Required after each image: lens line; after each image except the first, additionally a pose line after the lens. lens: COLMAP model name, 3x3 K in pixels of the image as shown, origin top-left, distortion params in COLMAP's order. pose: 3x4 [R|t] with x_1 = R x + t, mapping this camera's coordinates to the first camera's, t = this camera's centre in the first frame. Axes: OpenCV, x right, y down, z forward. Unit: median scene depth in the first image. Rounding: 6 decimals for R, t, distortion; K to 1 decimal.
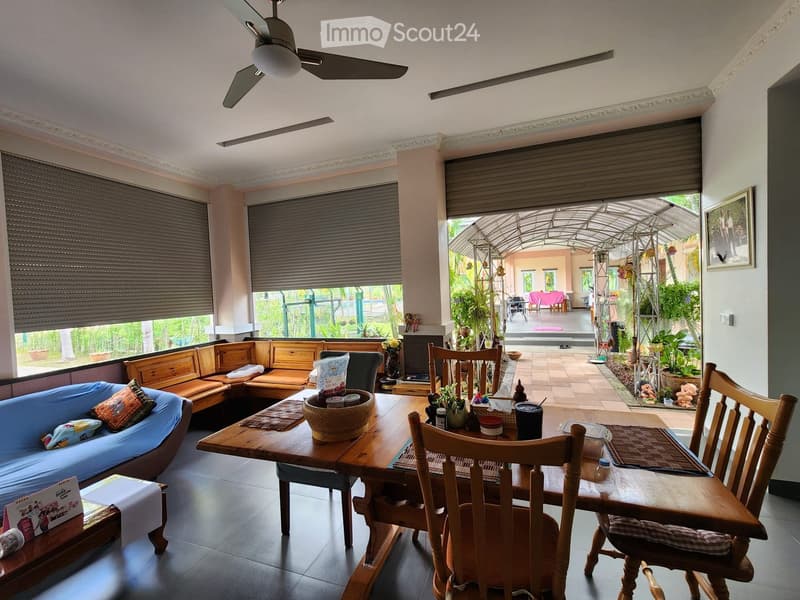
lens RADIAL K [[360.7, 0, 400.0], [0, 360.7, 300.0], [0, 0, 1]] dist [0.001808, -0.000012]
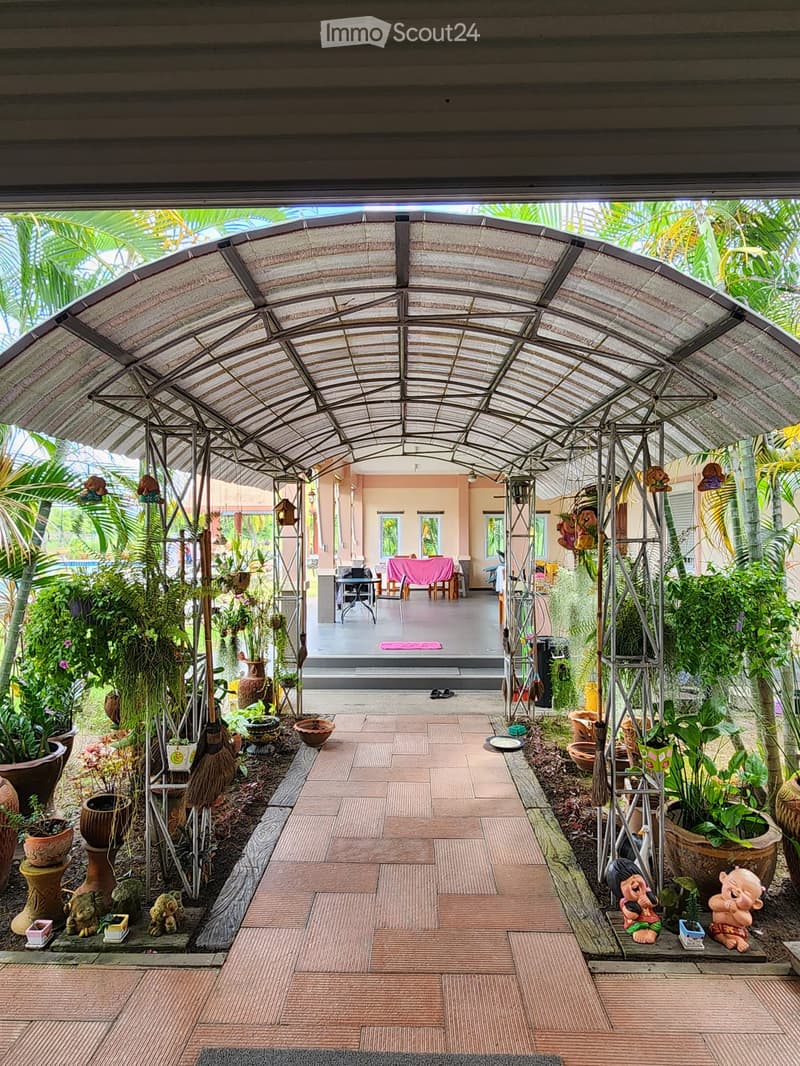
lens RADIAL K [[710.1, 0, 400.0], [0, 710.1, 533.0], [0, 0, 1]] dist [-0.001001, -0.000128]
pose [[0.941425, 0.039335, 0.334921, 0.146947], [-0.024709, 0.998550, -0.047822, -0.025775], [-0.336317, 0.036746, 0.941032, 0.263079]]
